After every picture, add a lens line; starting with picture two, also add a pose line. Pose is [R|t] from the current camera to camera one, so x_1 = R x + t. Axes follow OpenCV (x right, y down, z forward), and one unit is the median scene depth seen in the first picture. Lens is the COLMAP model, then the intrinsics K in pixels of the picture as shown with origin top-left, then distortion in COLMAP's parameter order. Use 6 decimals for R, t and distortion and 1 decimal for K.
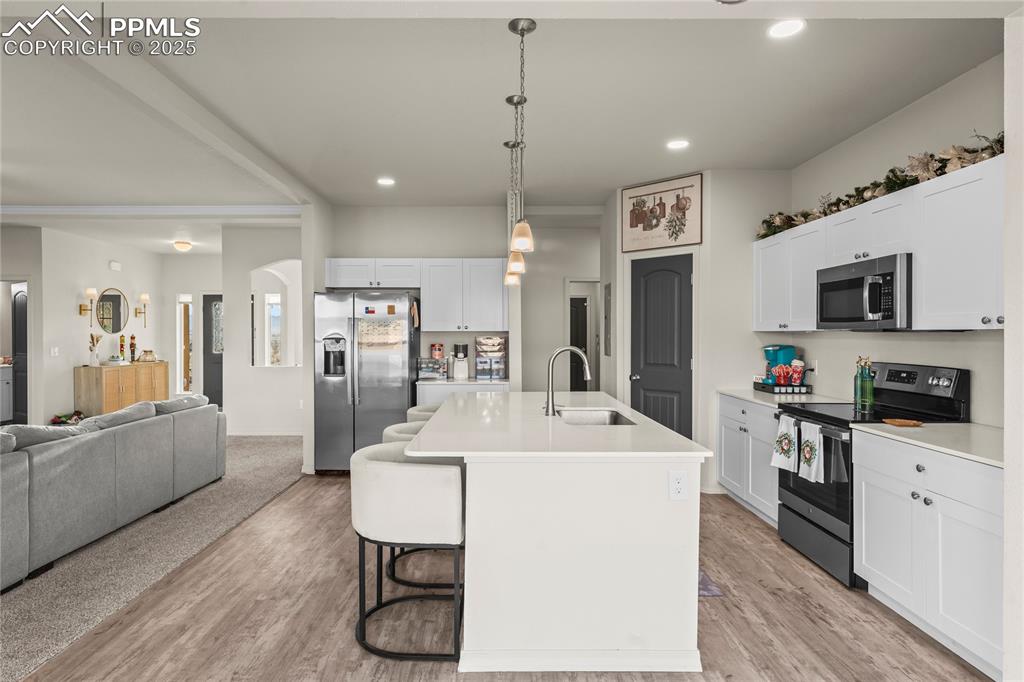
lens RADIAL K [[545.6, 0, 496.4], [0, 545.6, 339.0], [0, 0, 1]] dist [0.005858, 0.000963]
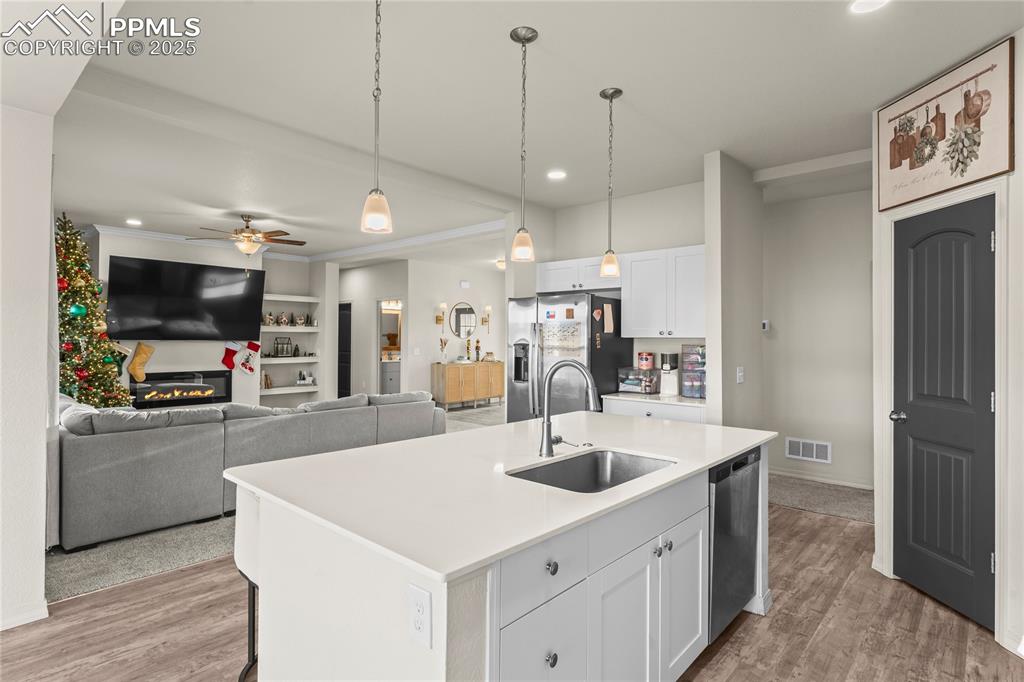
lens RADIAL K [[529.8, 0, 508.1], [0, 529.8, 331.2], [0, 0, 1]] dist [0.019948, -0.003988]
pose [[0.741176, -0.003927, -0.671300, 0.332864], [-0.012914, 0.999714, -0.020106, -0.004986], [0.671187, 0.023571, 0.740913, 0.275621]]
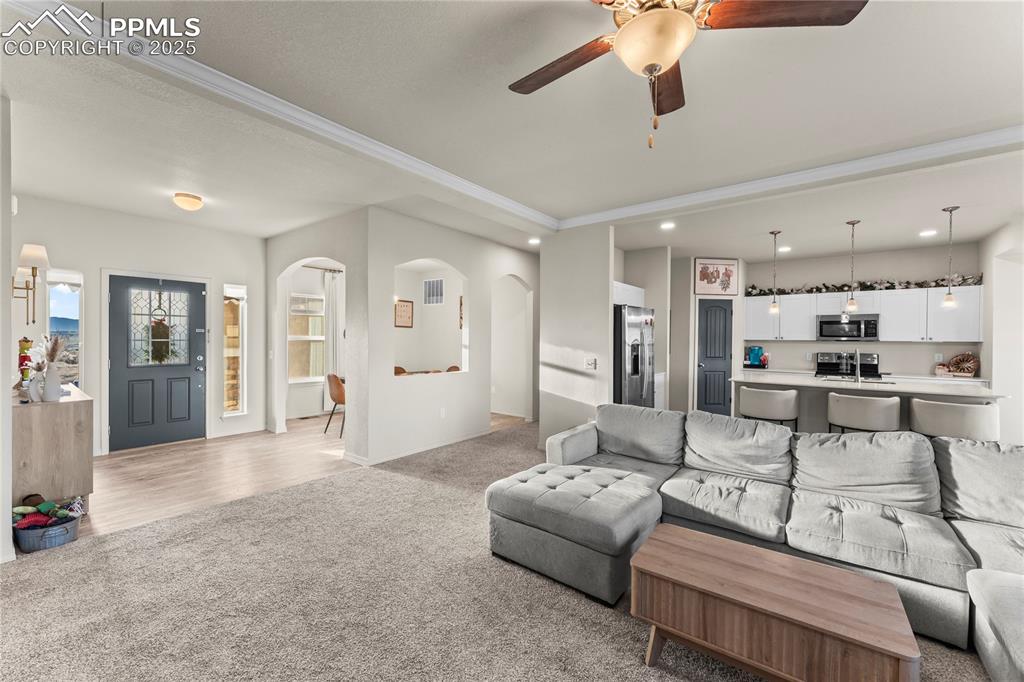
lens RADIAL K [[408.2, 0, 506.7], [0, 408.2, 337.8], [0, 0, 1]] dist [0.000671, 0.000098]
pose [[0.627313, 0.006253, 0.778742, -1.188230], [-0.000117, 0.999969, -0.007935, -0.008254], [-0.778767, 0.004886, 0.627294, 0.664126]]
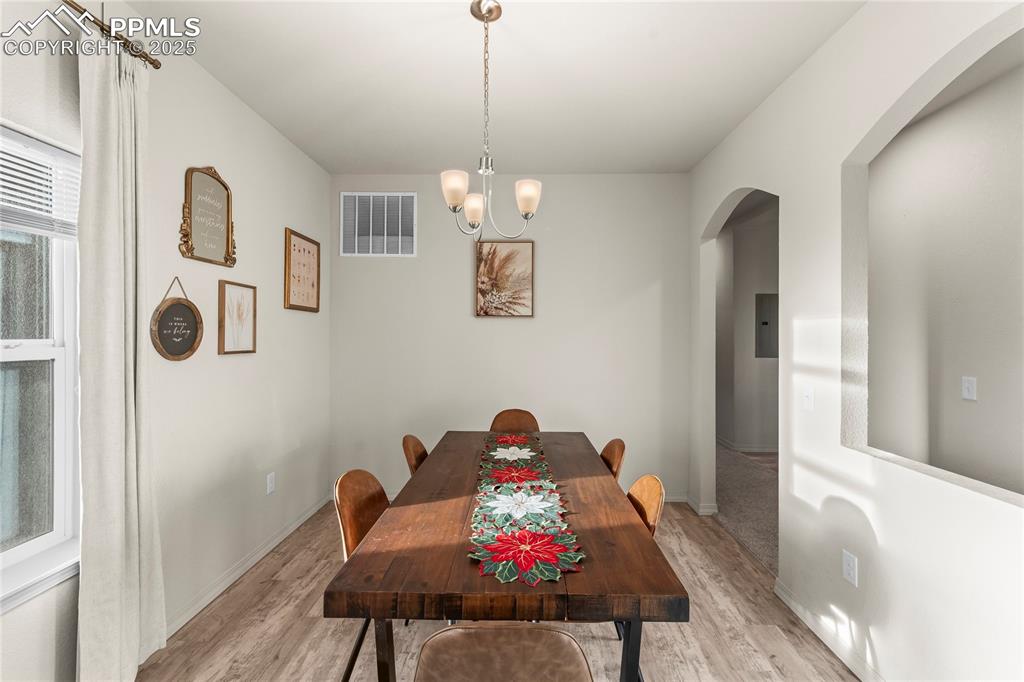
lens RADIAL K [[440.4, 0, 507.9], [0, 440.4, 334.5], [0, 0, 1]] dist [-0.004069, -0.000248]
pose [[0.016232, -0.003606, 0.999862, -0.792403], [0.013153, 0.999908, 0.003392, -0.027635], [-0.999782, 0.013097, 0.016278, 1.730816]]
